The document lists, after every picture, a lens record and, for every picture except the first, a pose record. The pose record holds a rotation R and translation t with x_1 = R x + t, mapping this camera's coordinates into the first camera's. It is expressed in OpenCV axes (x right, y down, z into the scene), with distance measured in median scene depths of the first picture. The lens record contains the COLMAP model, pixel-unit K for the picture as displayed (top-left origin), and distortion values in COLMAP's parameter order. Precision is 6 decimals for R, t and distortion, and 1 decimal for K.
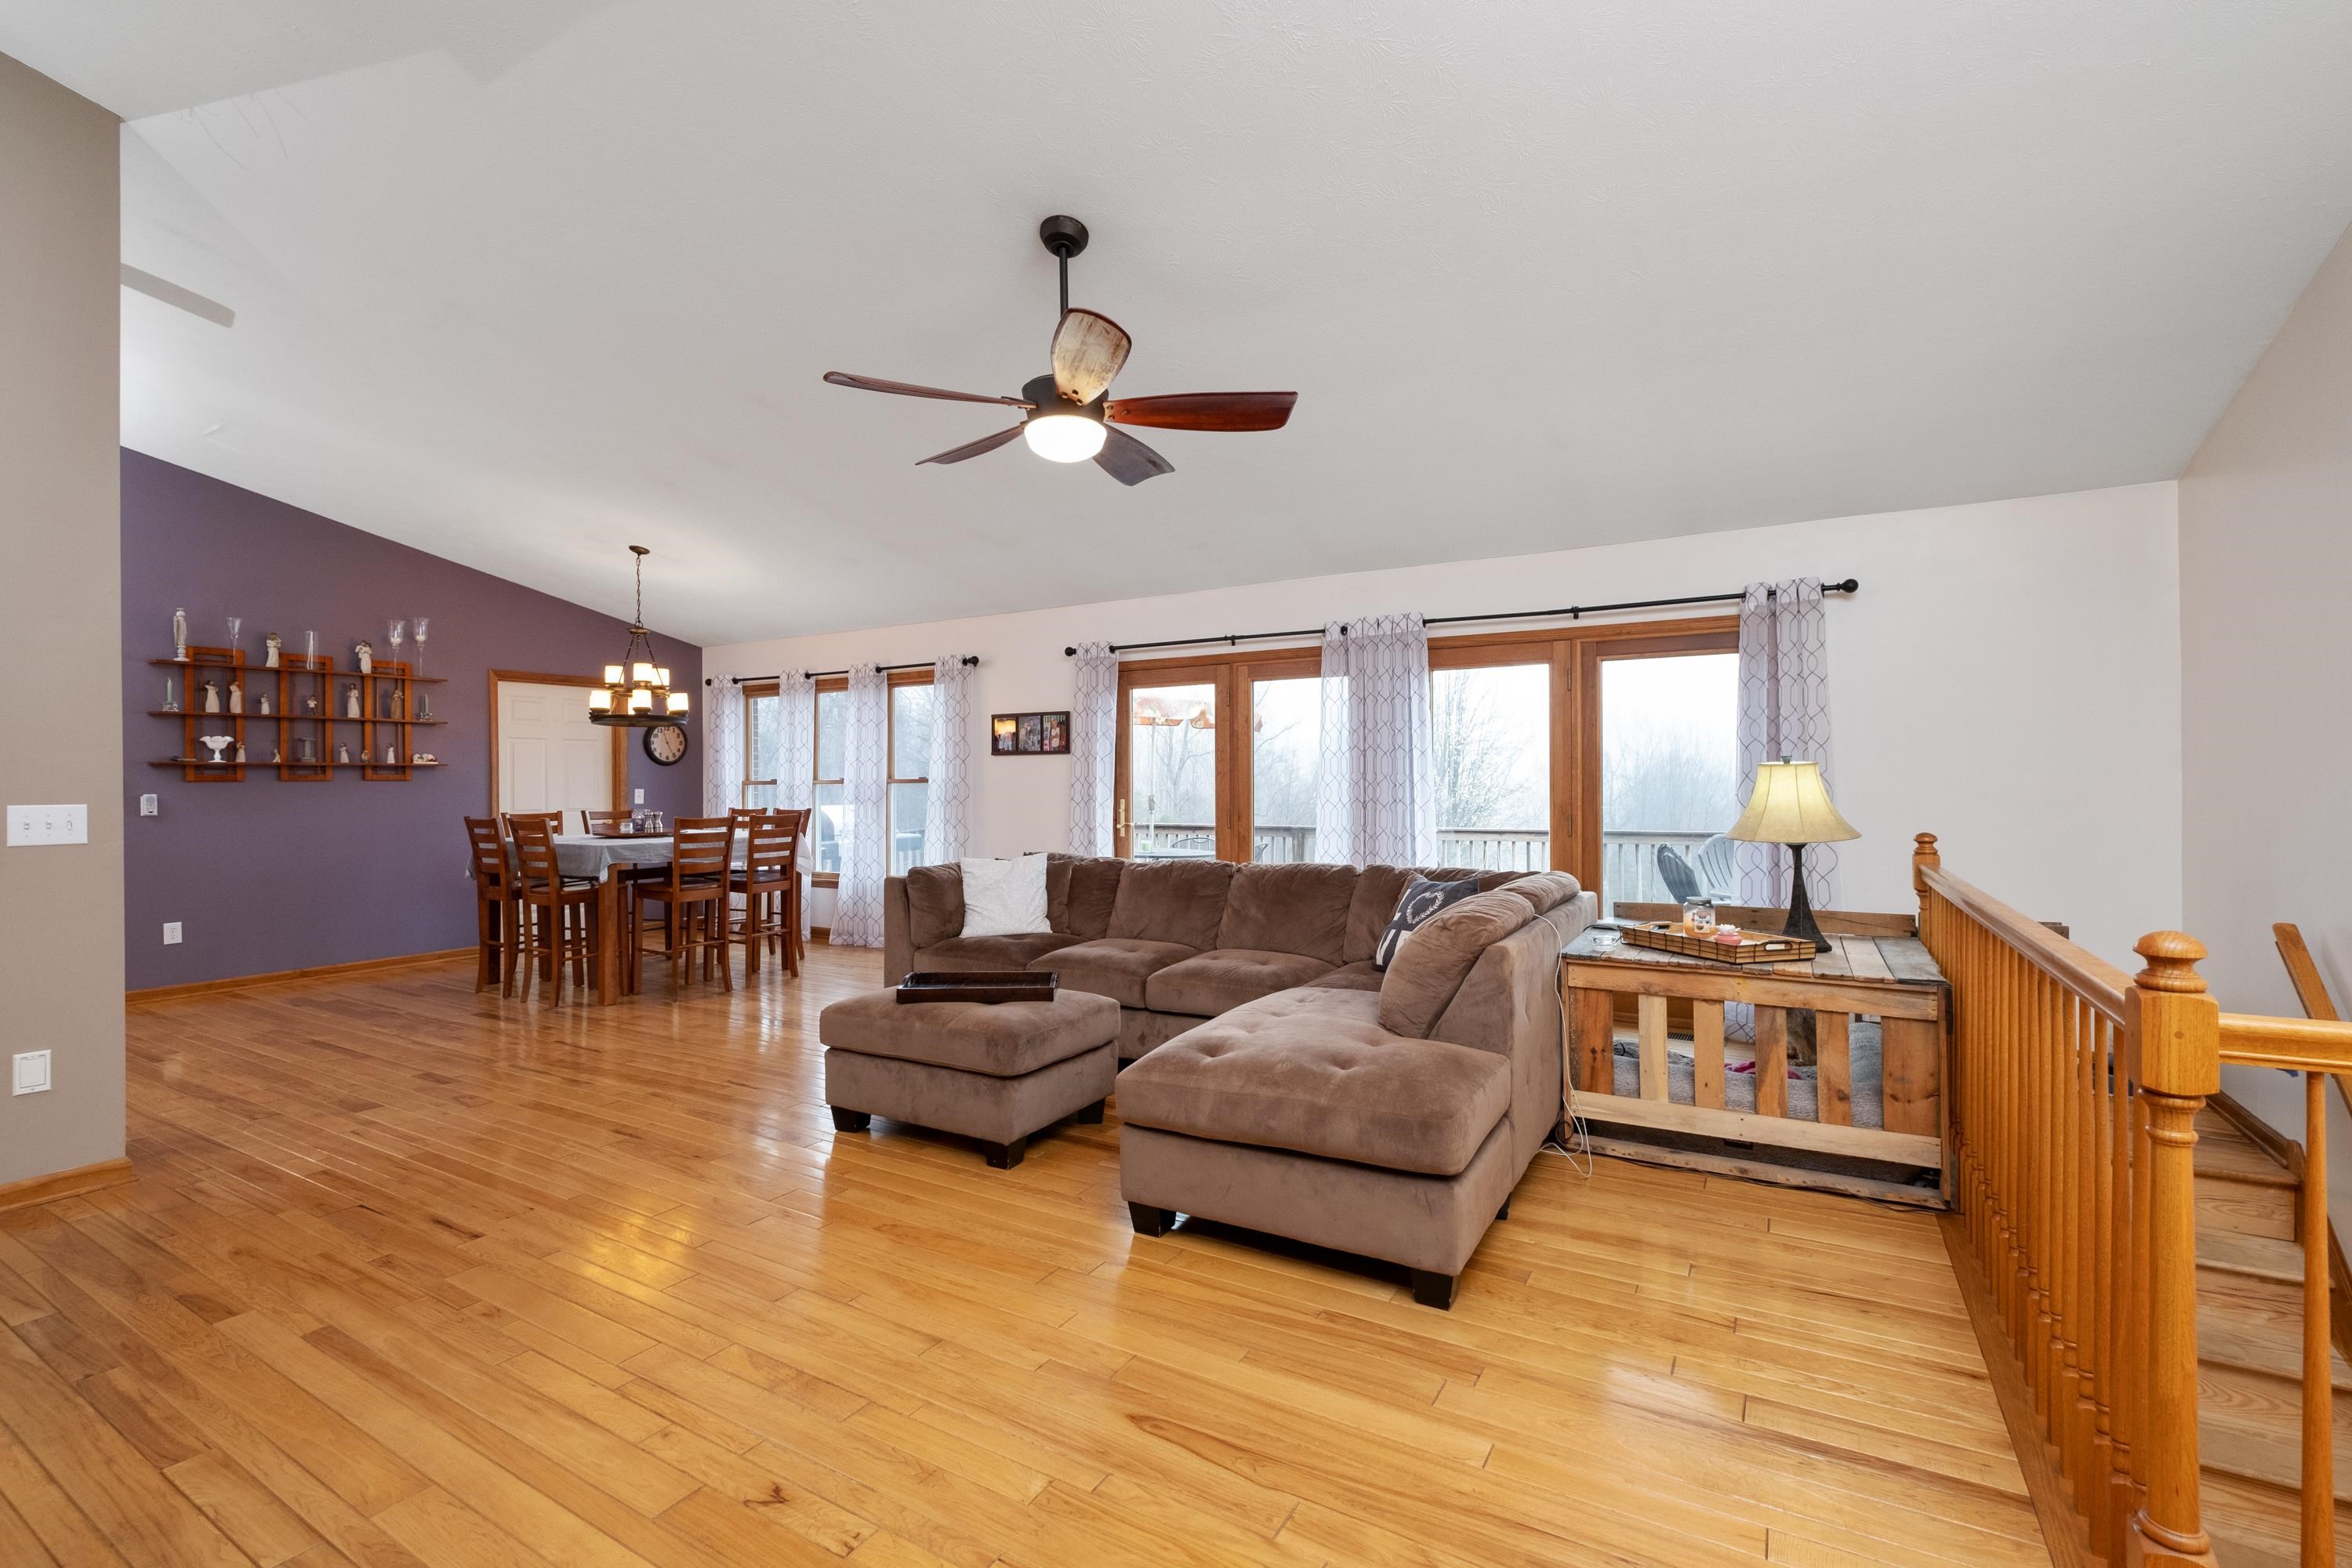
lens RADIAL K [[1011.7, 0, 1176.9], [0, 1011.7, 787.9], [0, 0, 1]] dist [-0.007154, -0.001657]
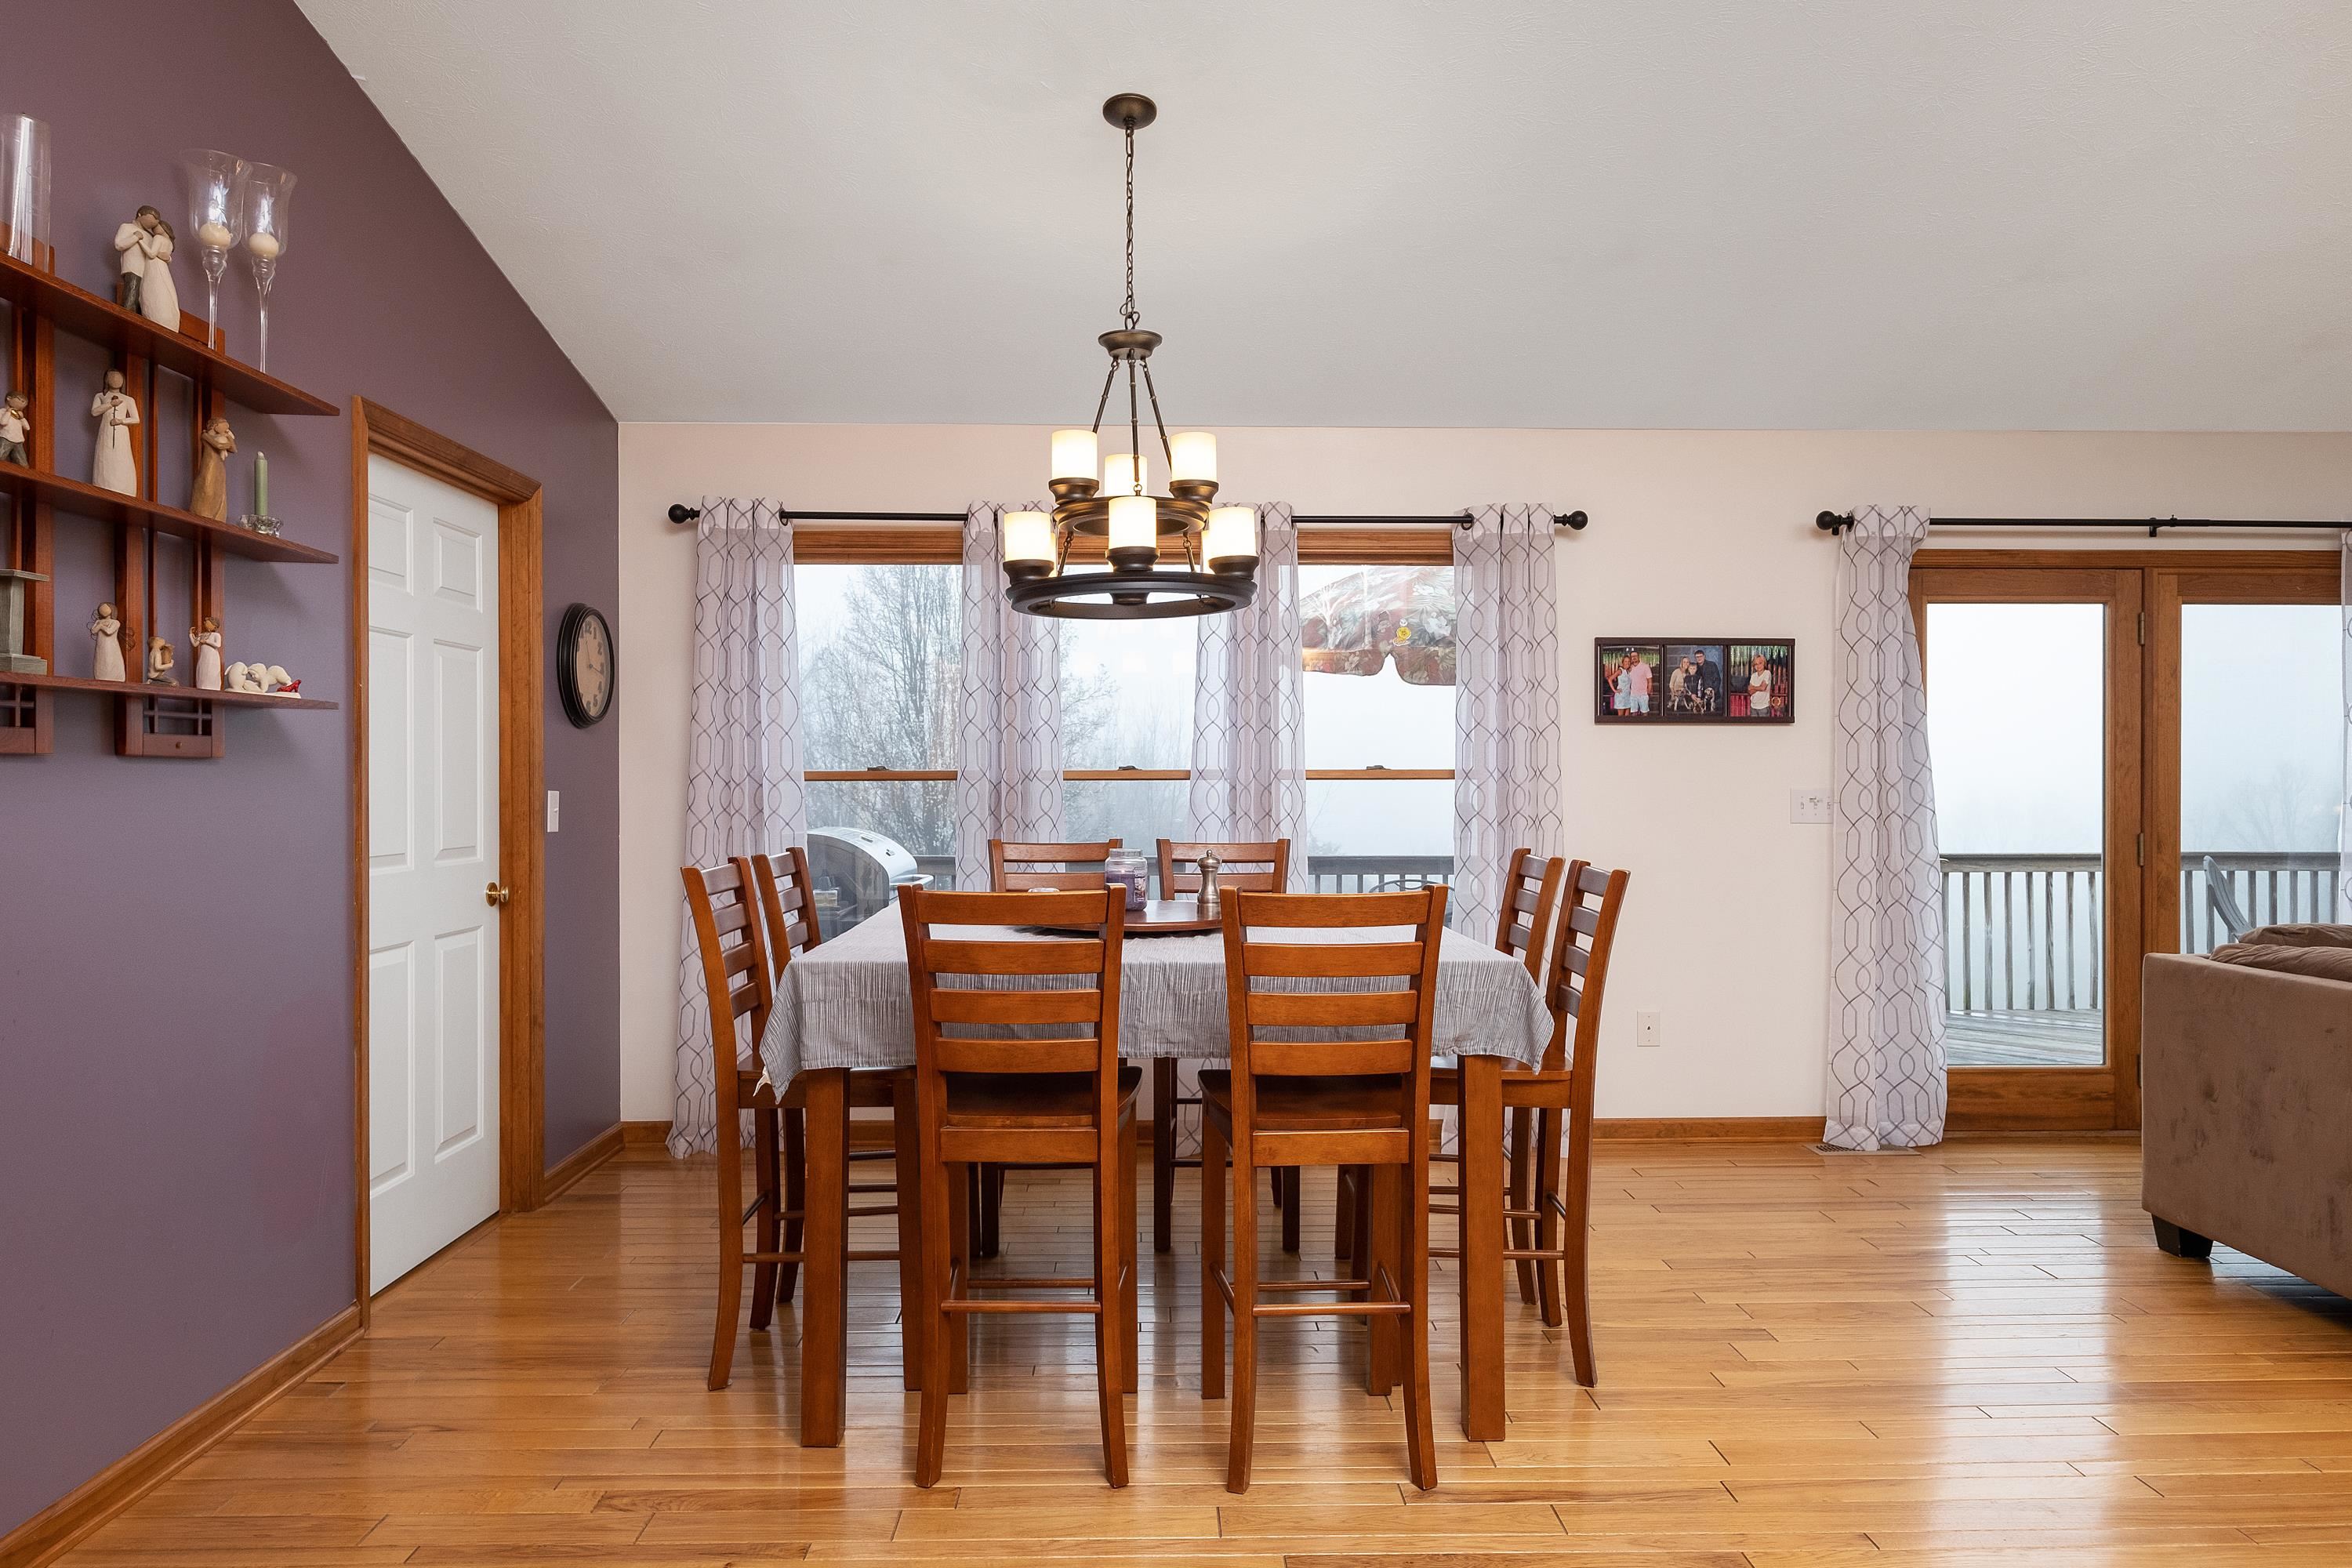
lens RADIAL K [[1609.7, 0, 1170.8], [0, 1609.7, 781.5], [0, 0, 1]] dist [0.017885, -0.000995]
pose [[0.843629, 0.003373, 0.536916, -0.776647], [-0.002084, 0.999993, -0.003007, -0.002167], [-0.536923, 0.001418, 0.843630, 0.480665]]
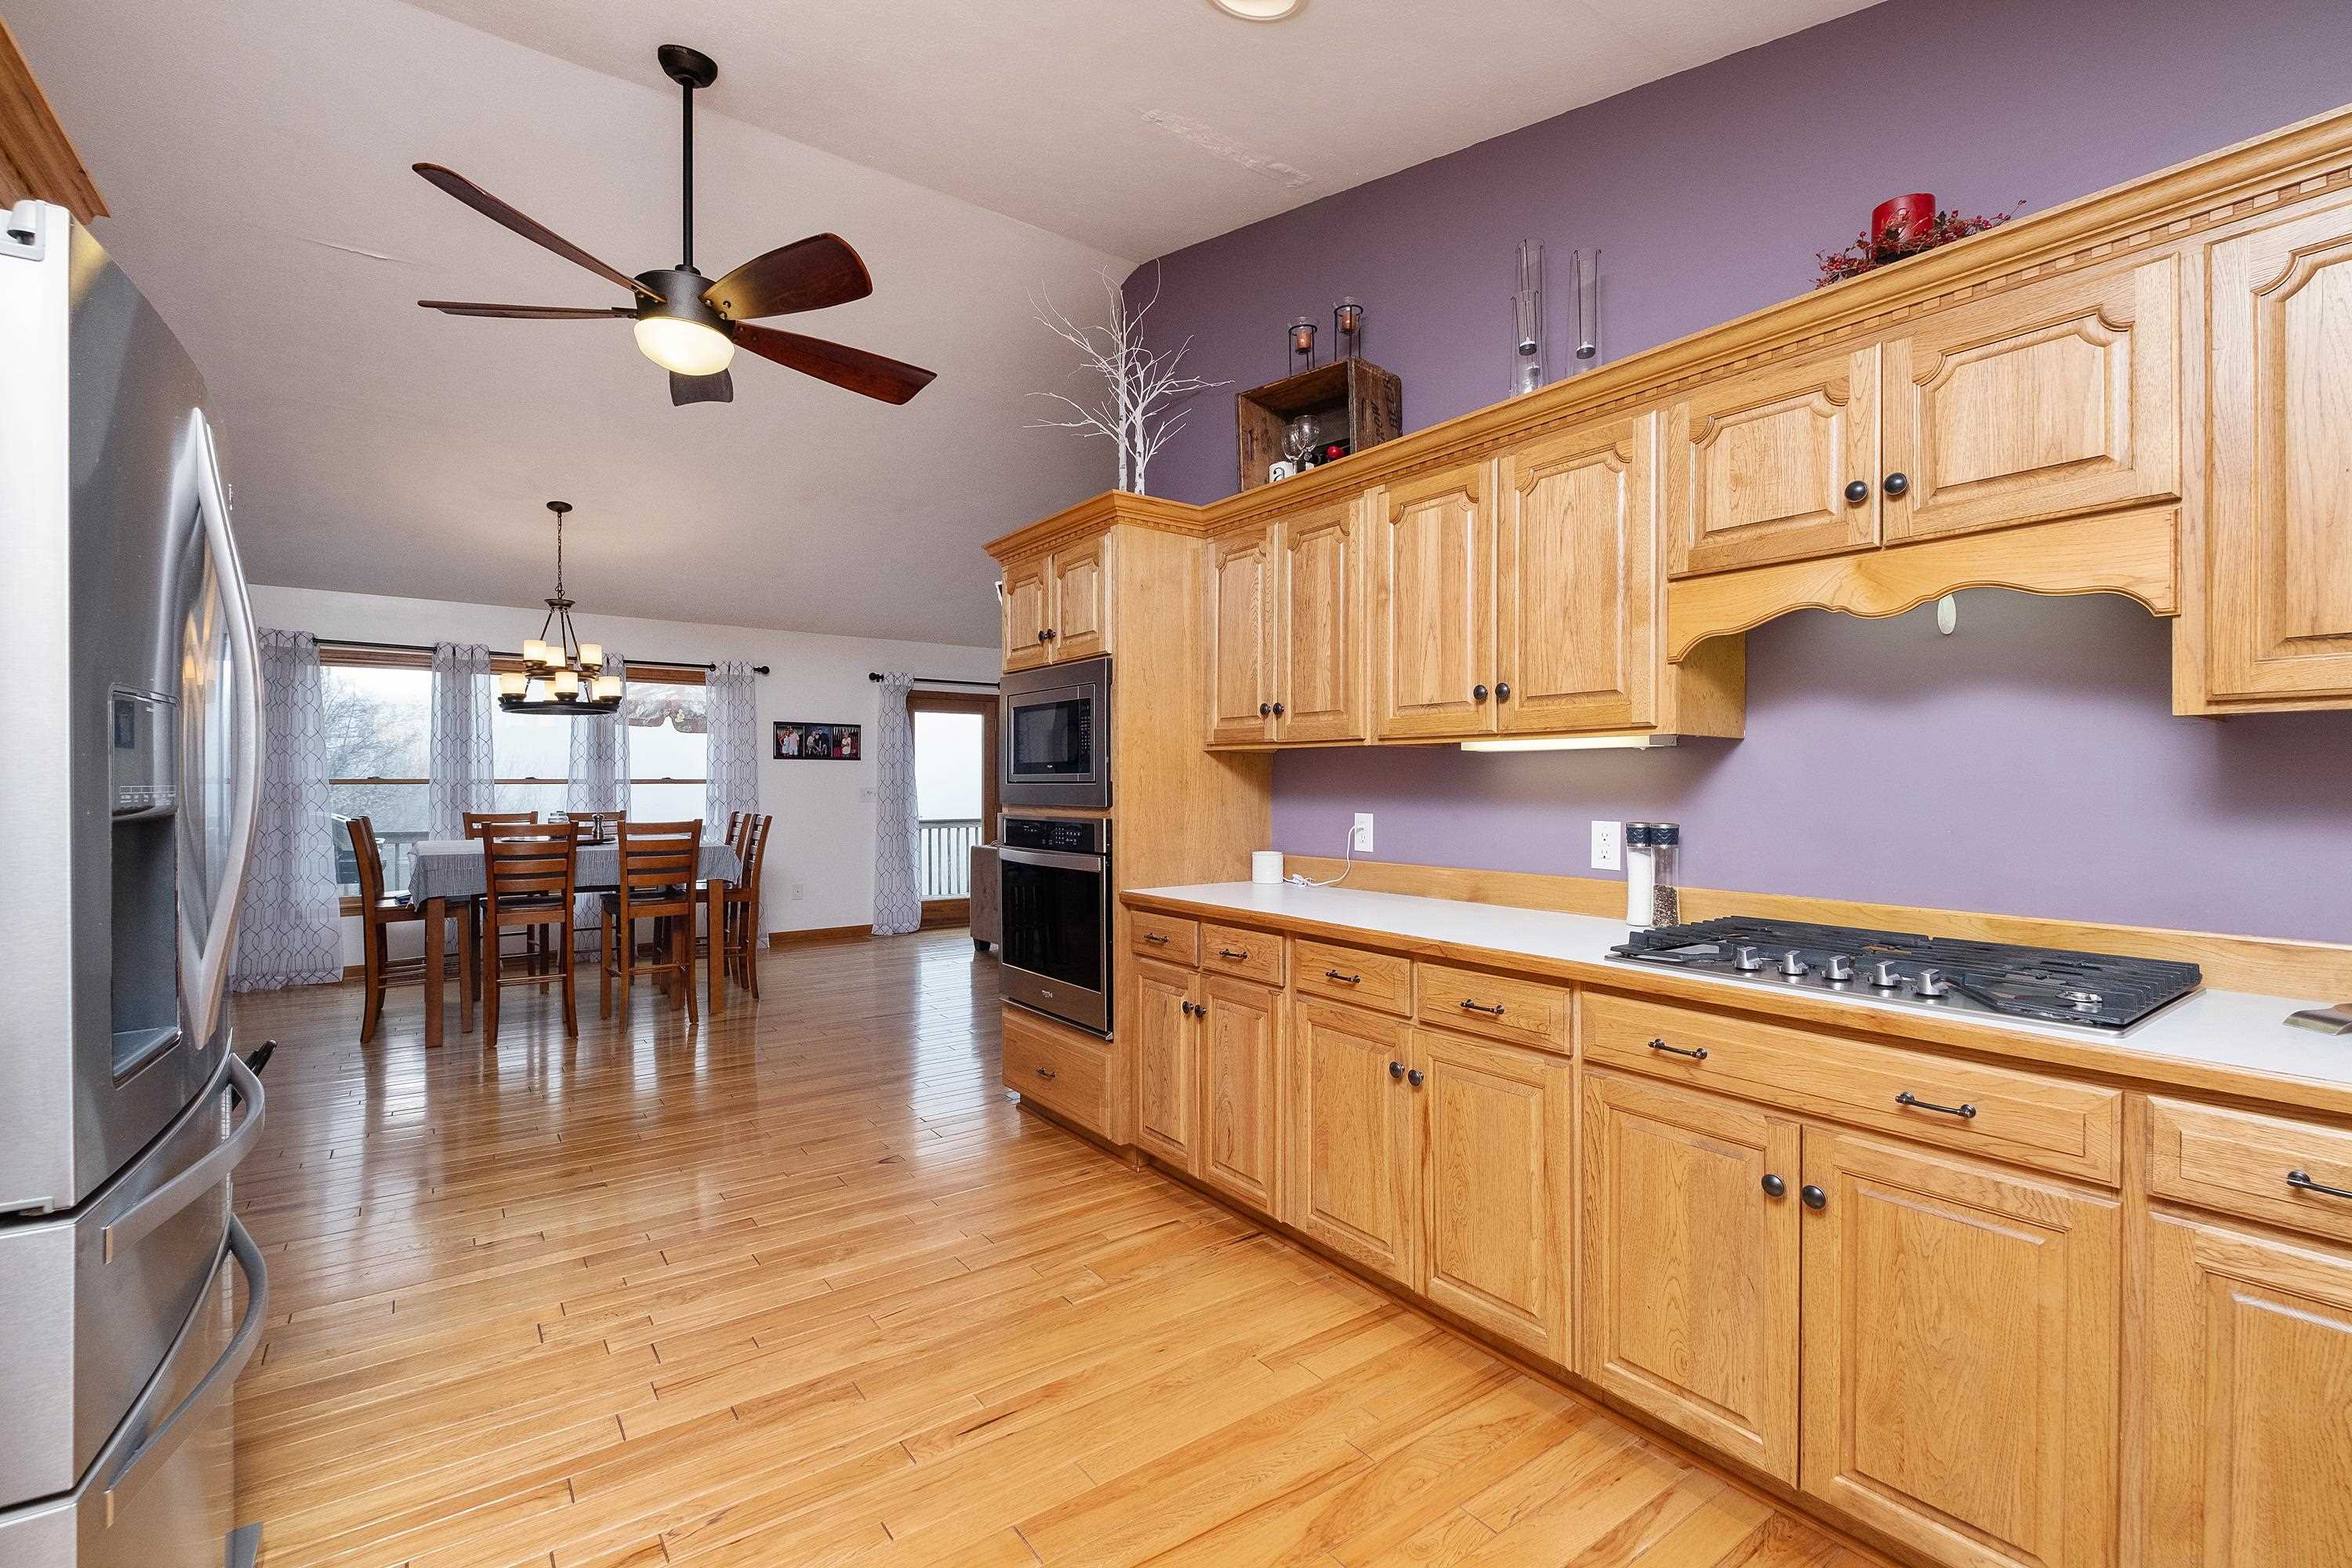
lens RADIAL K [[1011.7, 0, 1173.6], [0, 1011.7, 786.3], [0, 0, 1]] dist [-0.007154, -0.001657]
pose [[0.387935, 0.002601, 0.921683, -1.035752], [0.001497, 0.999993, -0.003452, 0.001270], [-0.921686, 0.002719, 0.387928, 0.193891]]
